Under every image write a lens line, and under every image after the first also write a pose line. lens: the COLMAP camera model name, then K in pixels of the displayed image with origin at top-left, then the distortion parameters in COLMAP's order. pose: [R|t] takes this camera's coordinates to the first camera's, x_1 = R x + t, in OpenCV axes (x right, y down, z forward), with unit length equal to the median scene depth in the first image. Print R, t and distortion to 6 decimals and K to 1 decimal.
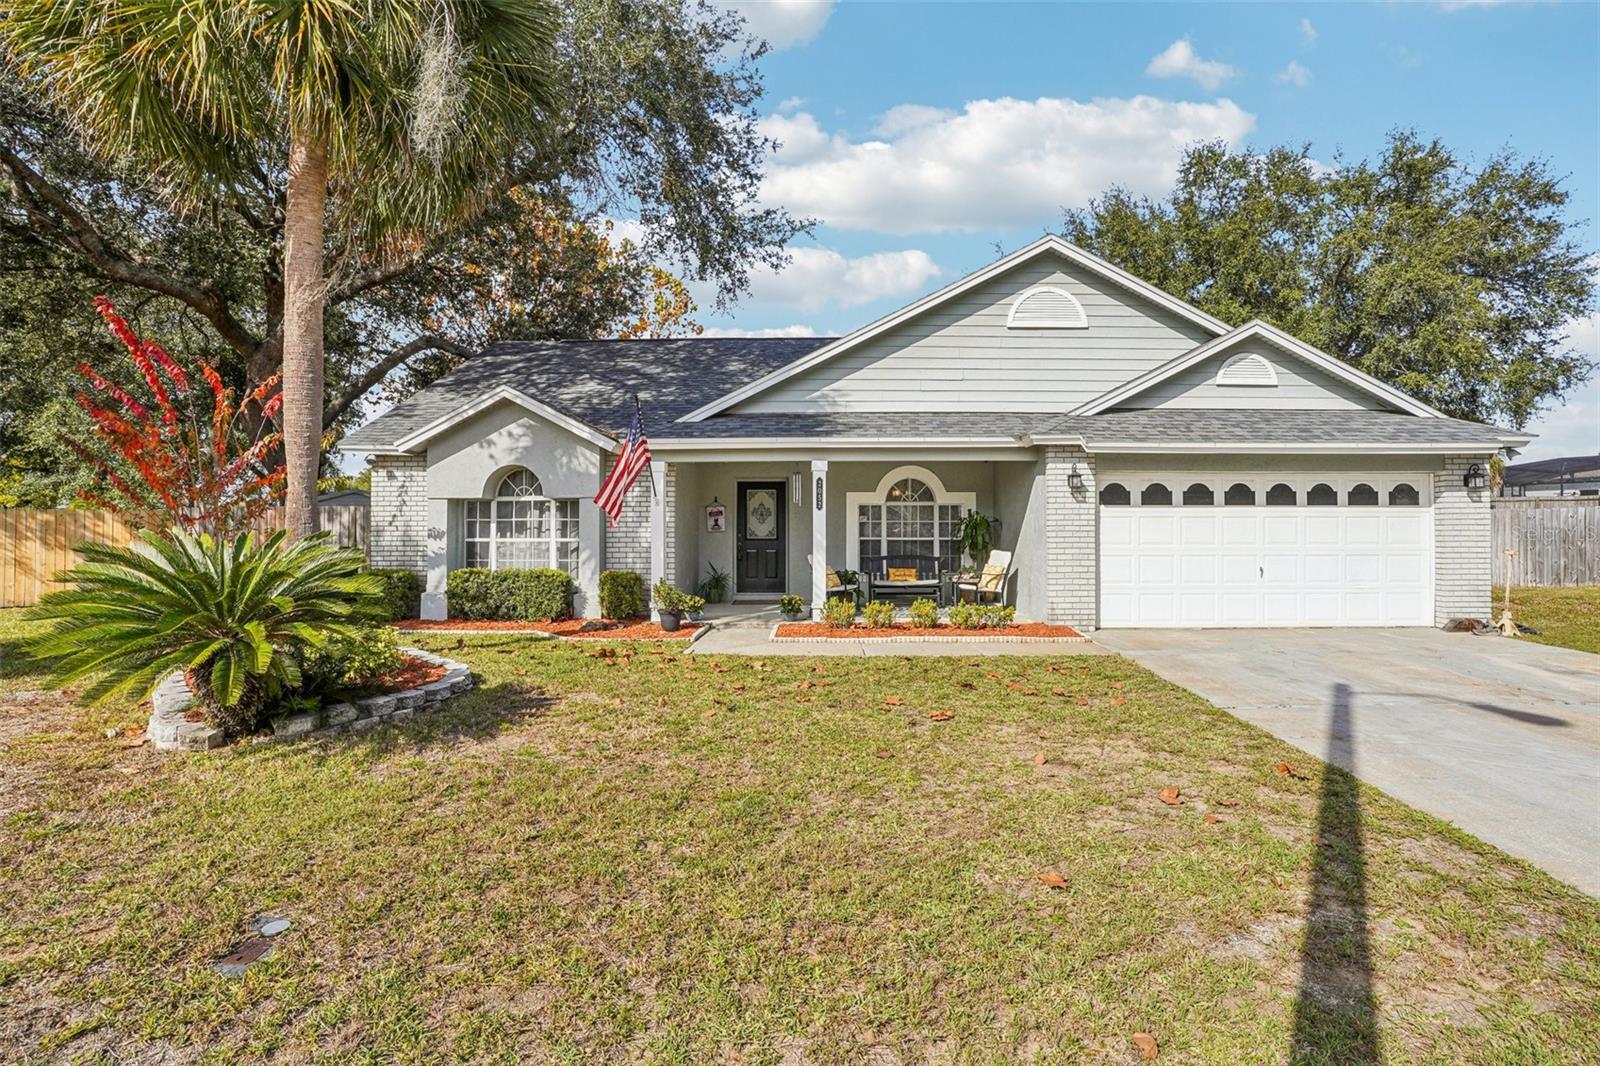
lens RADIAL K [[778.2, 0, 801.9], [0, 778.2, 530.4], [0, 0, 1]] dist [-0.035057, 0.007871]
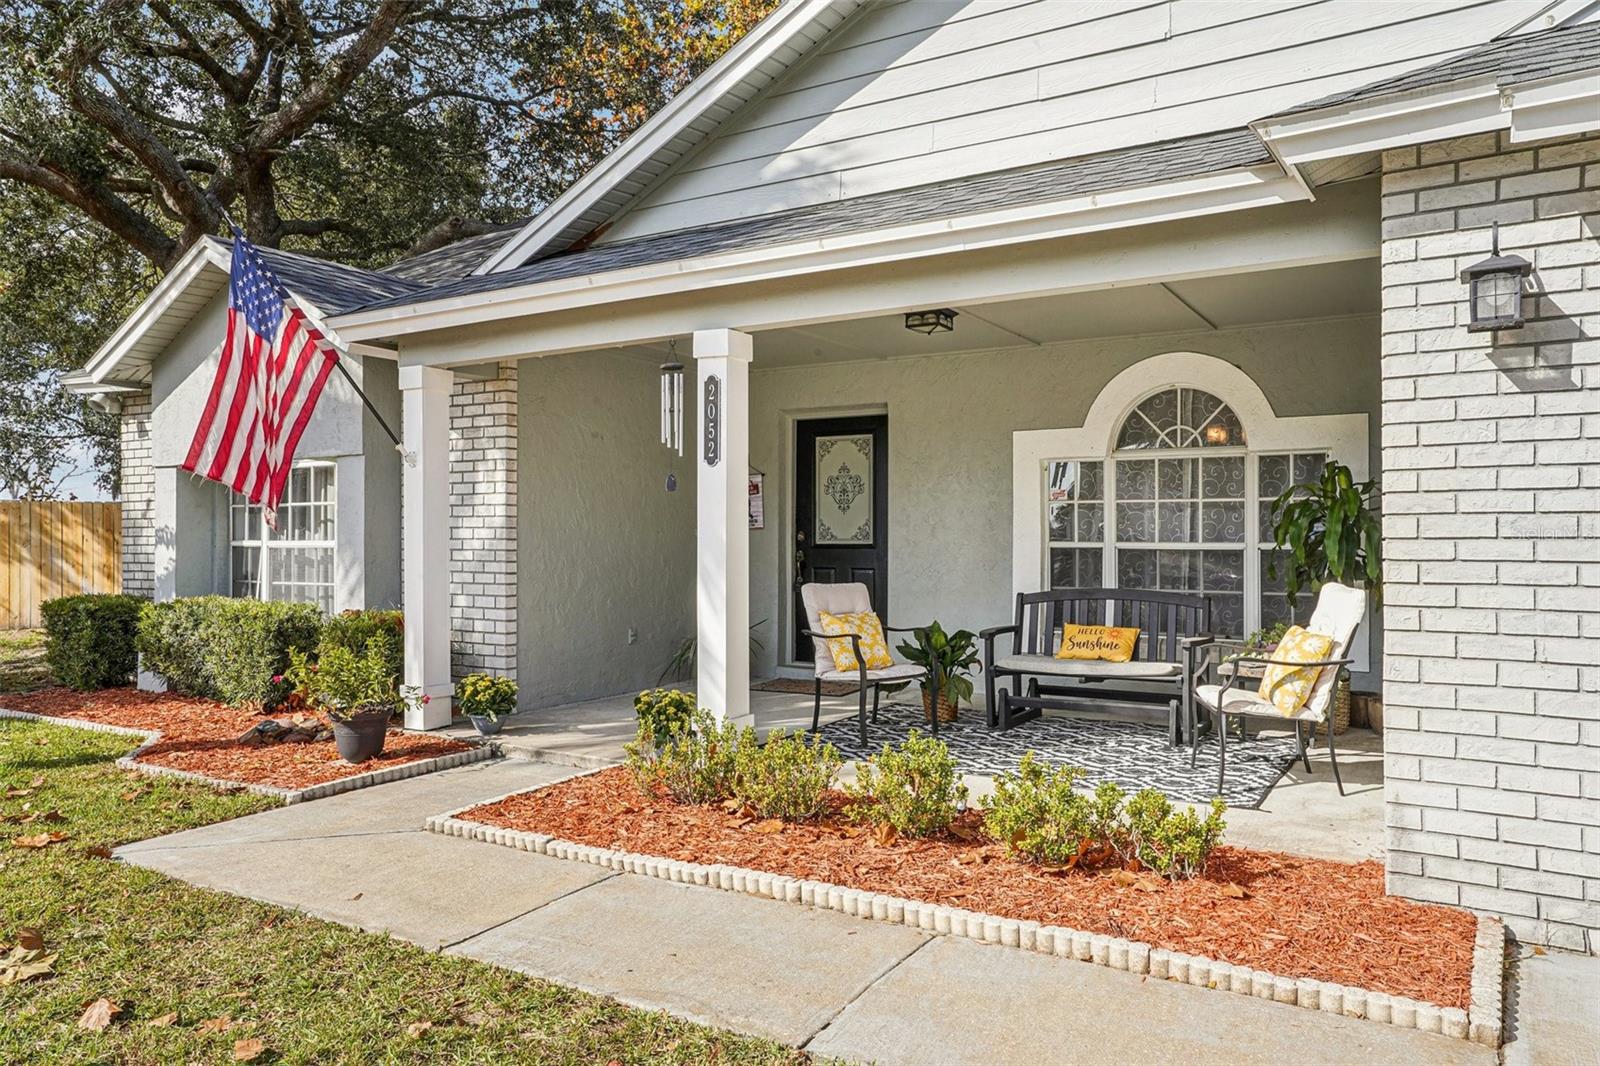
lens RADIAL K [[1099.1, 0, 799.4], [0, 1099.1, 536.7], [0, 0, 1]] dist [0.005659, 0.000937]
pose [[0.870567, 0.000642, -0.492049, 0.256493], [-0.000306, 1.000000, 0.000763, 0.006295], [0.492049, -0.000514, 0.870567, 0.467040]]
